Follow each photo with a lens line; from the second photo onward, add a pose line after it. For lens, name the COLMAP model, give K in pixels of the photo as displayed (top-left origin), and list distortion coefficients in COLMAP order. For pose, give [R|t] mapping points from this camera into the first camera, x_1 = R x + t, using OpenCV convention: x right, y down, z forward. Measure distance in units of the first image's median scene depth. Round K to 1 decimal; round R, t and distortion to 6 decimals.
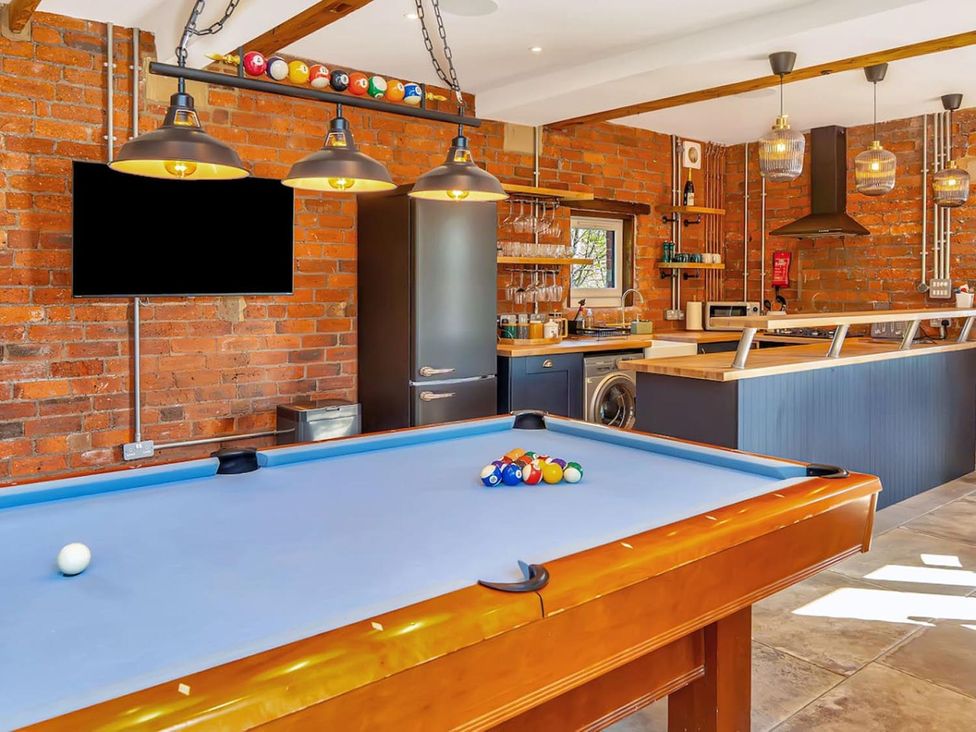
lens RADIAL K [[765.5, 0, 509.4], [0, 765.5, 275.4], [0, 0, 1]] dist [0.008420, -0.017268]
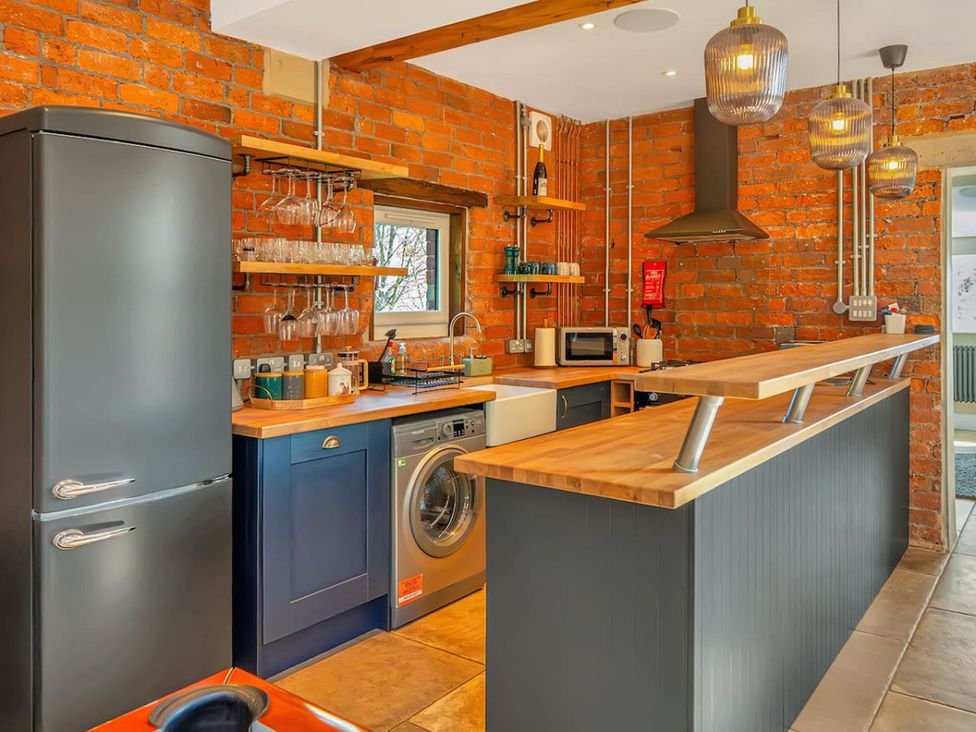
lens RADIAL K [[765.5, 0, 502.3], [0, 765.5, 282.0], [0, 0, 1]] dist [0.008420, -0.017268]
pose [[0.973803, -0.000279, 0.227392, 0.037914], [0.003345, 0.999909, -0.013099, -0.000419], [-0.227367, 0.013516, 0.973715, 0.334918]]
